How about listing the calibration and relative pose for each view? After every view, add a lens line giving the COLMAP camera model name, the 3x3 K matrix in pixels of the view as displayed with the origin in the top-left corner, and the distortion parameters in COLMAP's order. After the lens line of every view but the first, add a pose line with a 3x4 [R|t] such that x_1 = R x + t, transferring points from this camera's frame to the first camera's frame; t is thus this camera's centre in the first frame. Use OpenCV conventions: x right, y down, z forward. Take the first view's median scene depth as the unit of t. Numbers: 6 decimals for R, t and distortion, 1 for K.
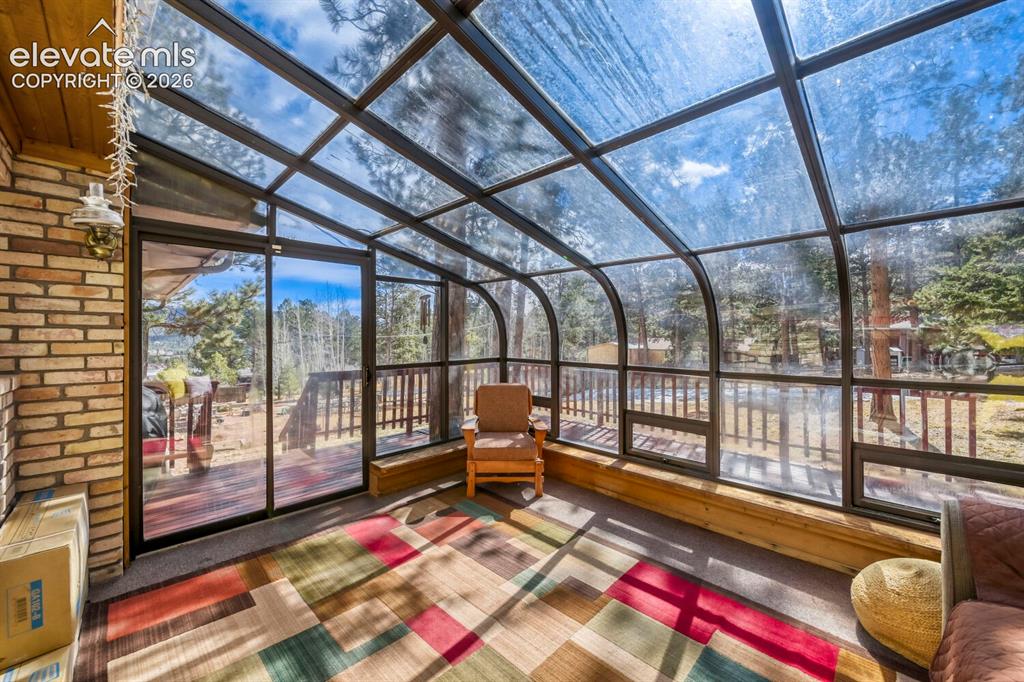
lens RADIAL K [[405.0, 0, 514.0], [0, 405.0, 332.6], [0, 0, 1]] dist [0.000302, -0.000045]
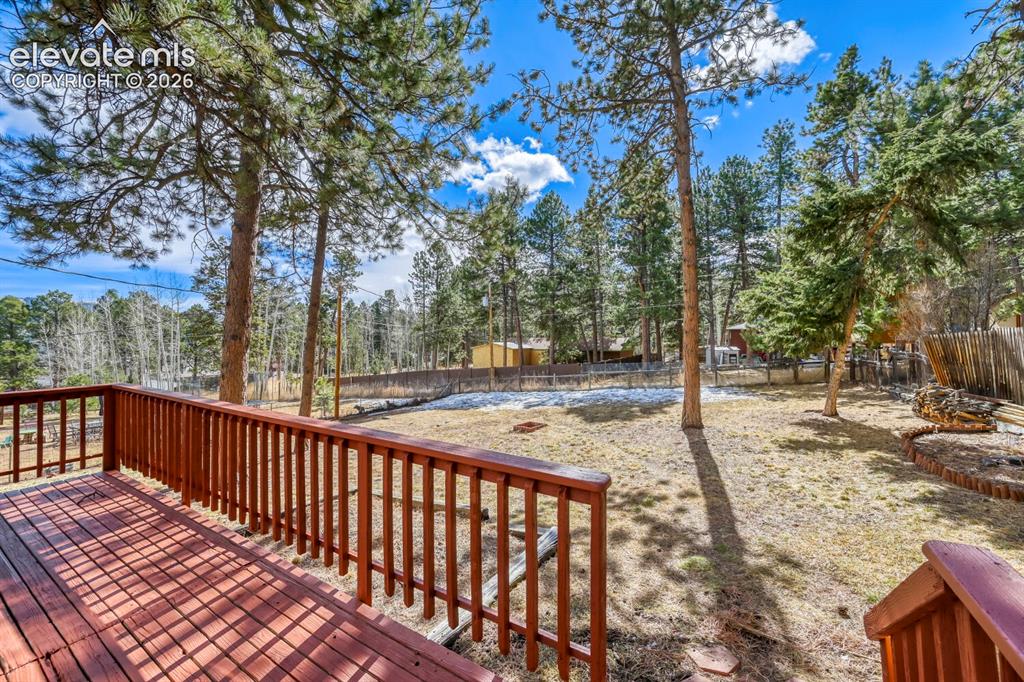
lens RADIAL K [[405.0, 0, 514.0], [0, 405.0, 332.6], [0, 0, 1]] dist [0.000302, -0.000045]
pose [[0.974070, 0.005425, 0.226181, 0.285585], [-0.006066, 0.999979, 0.002140, -0.005960], [-0.226165, -0.003456, 0.974083, 0.168001]]
